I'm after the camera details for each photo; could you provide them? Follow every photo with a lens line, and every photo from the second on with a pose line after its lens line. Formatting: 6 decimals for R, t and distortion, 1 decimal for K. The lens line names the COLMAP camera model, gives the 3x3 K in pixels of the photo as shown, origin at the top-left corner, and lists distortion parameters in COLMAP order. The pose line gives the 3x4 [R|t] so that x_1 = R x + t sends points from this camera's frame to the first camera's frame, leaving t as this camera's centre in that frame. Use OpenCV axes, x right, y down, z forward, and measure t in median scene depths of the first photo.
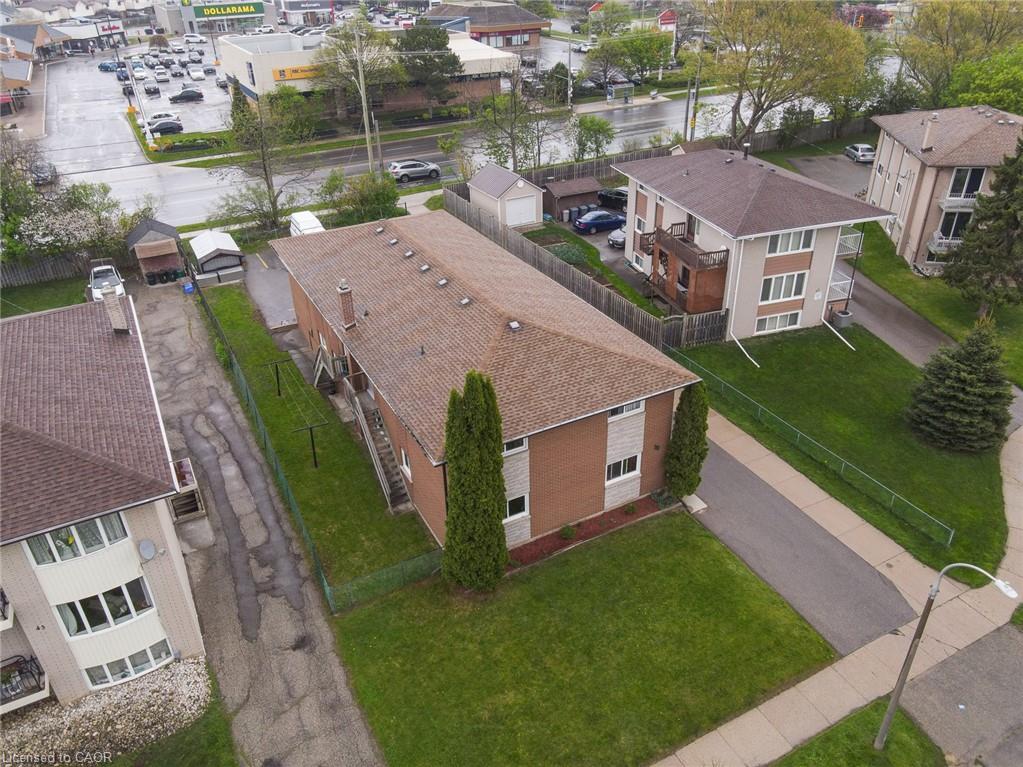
lens RADIAL K [[751.0, 0, 514.3], [0, 751.0, 381.0], [0, 0, 1]] dist [0.008958, 0.007087]
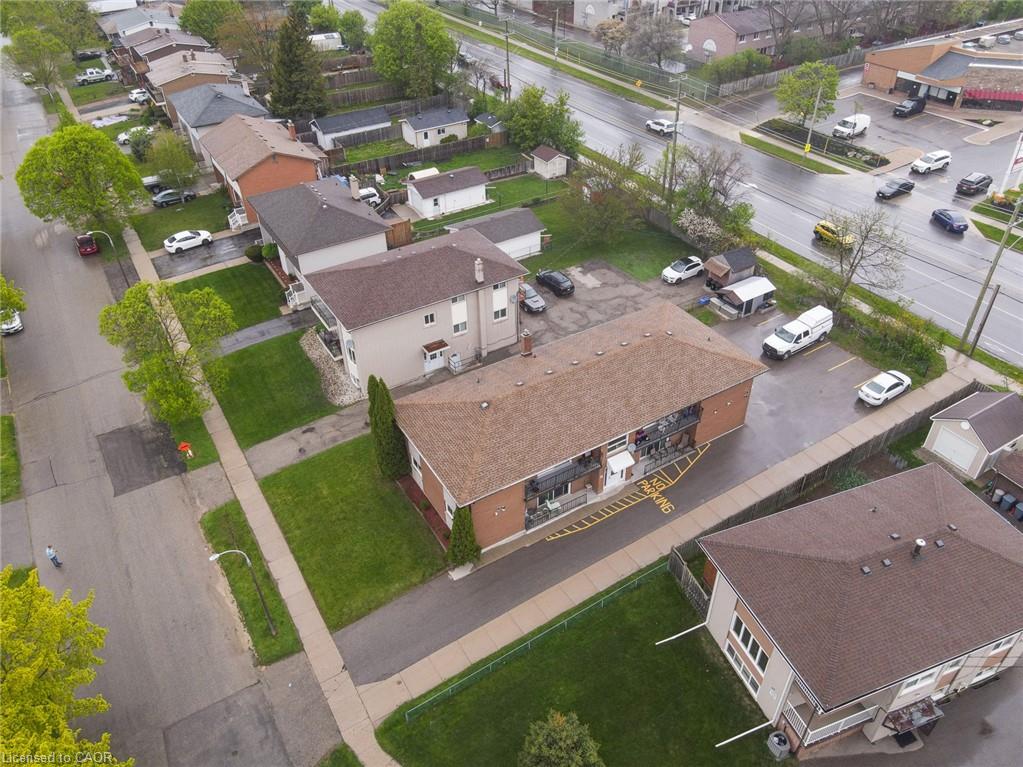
lens RADIAL K [[751.0, 0, 514.3], [0, 751.0, 381.0], [0, 0, 1]] dist [0.008958, 0.007087]
pose [[0.060118, 0.622811, -0.780059, 1.213763], [-0.494569, 0.697394, 0.518695, -0.961658], [0.867057, 0.354610, 0.349949, 0.463959]]
